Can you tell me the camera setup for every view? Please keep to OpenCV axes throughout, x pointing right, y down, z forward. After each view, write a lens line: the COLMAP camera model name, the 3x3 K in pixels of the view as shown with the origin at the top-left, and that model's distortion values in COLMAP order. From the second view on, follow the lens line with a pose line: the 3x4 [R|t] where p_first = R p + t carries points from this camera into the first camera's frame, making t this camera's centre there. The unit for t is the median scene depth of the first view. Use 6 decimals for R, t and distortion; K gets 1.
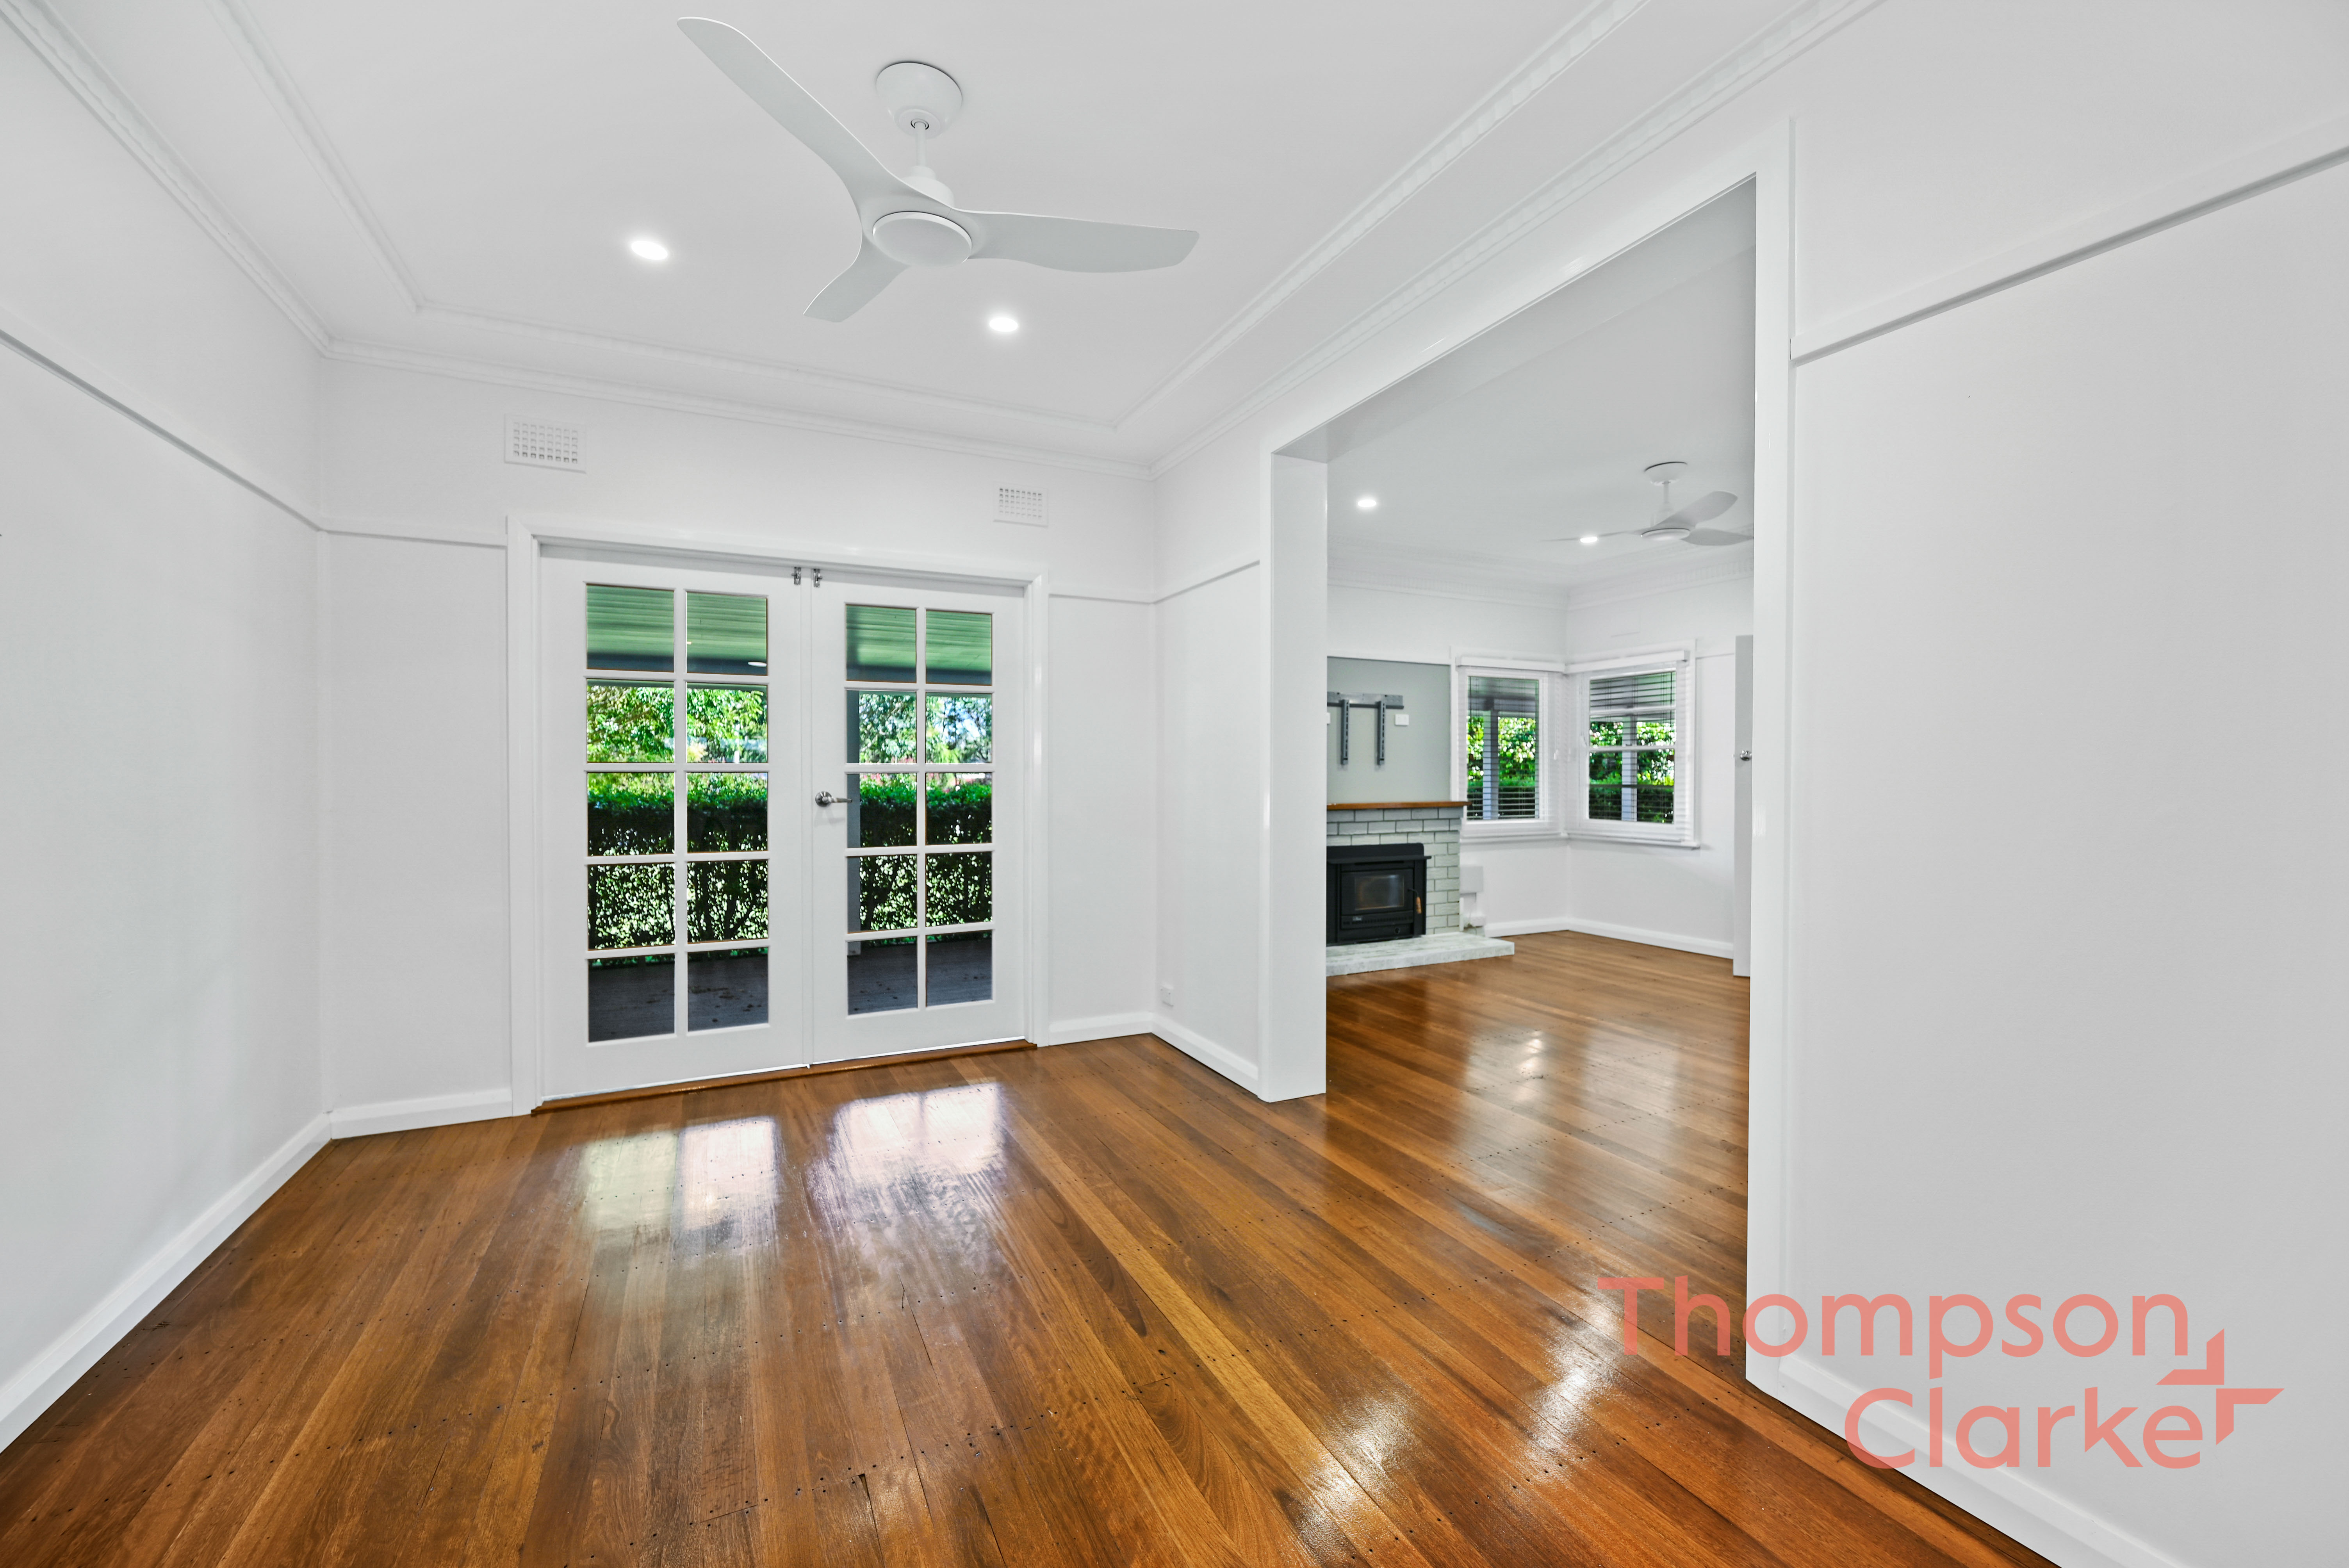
lens RADIAL K [[945.0, 0, 1174.5], [0, 945.0, 784.0], [0, 0, 1]] dist [-0.001099, -0.000109]
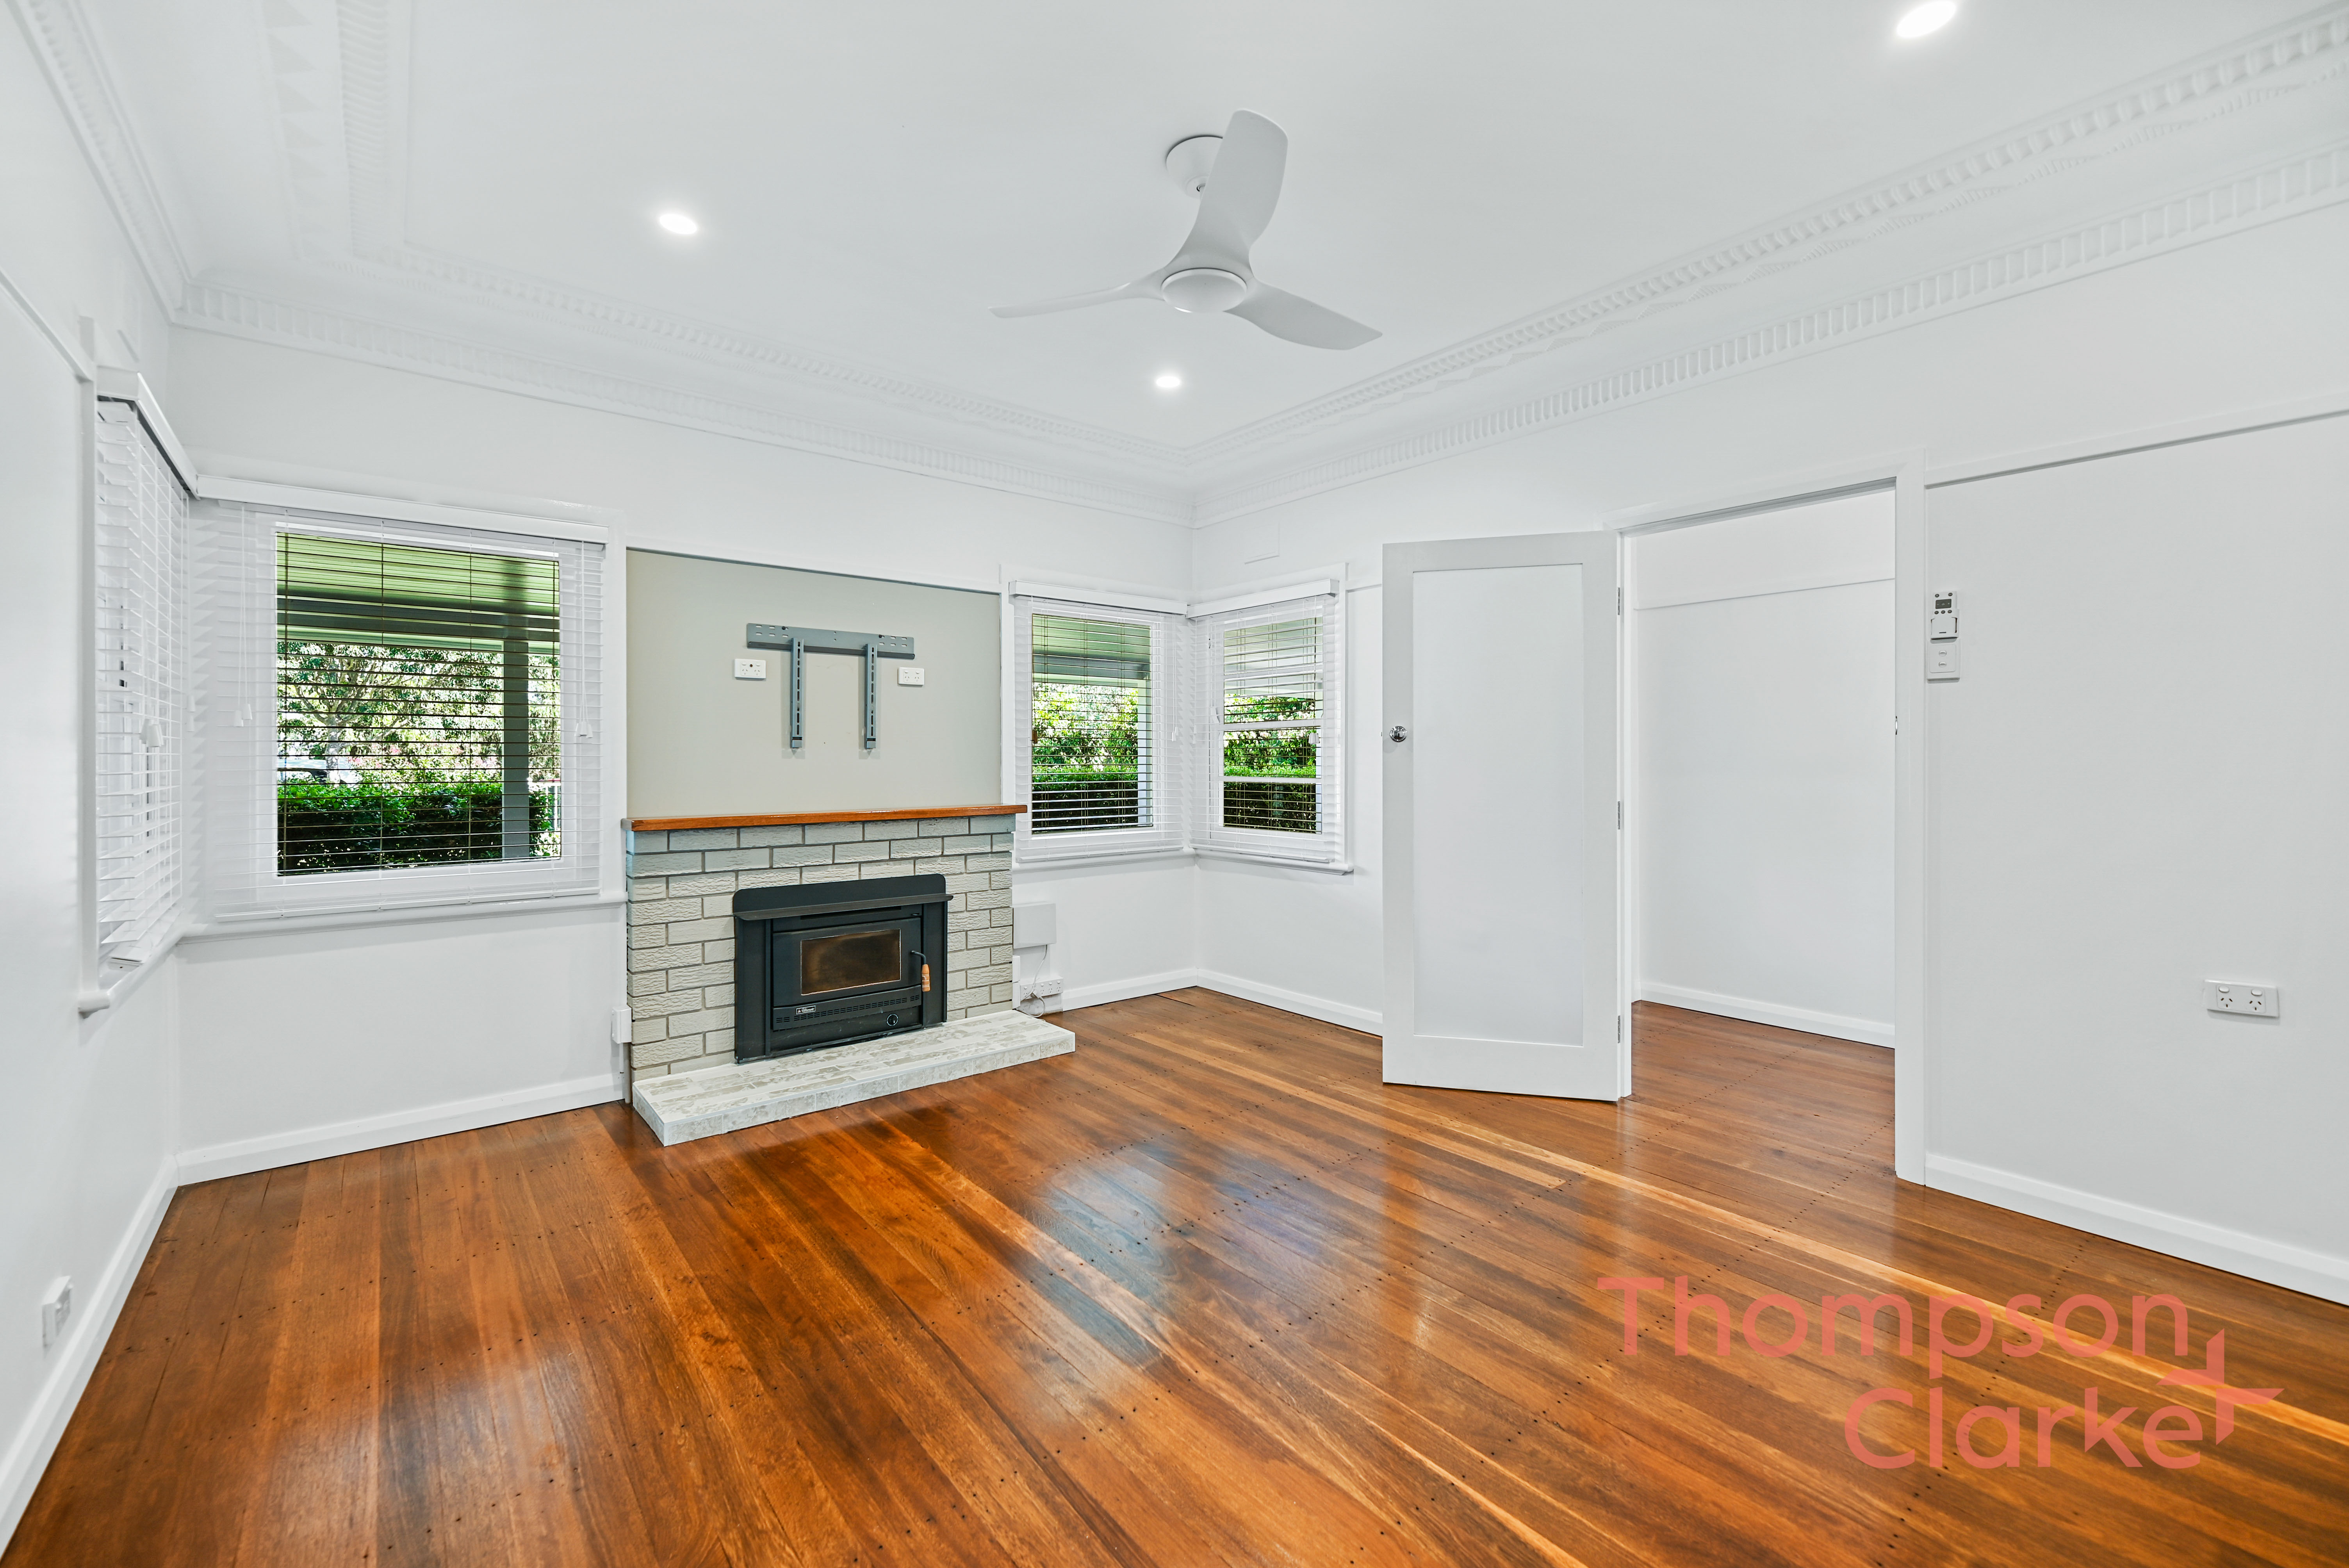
lens RADIAL K [[970.5, 0, 1178.0], [0, 970.5, 755.1], [0, 0, 1]] dist [-0.000040, -0.000019]
pose [[0.974673, -0.001646, 0.223628, 0.270943], [0.005749, 0.999827, -0.017699, -0.003615], [-0.223560, 0.018536, 0.974514, 0.340530]]
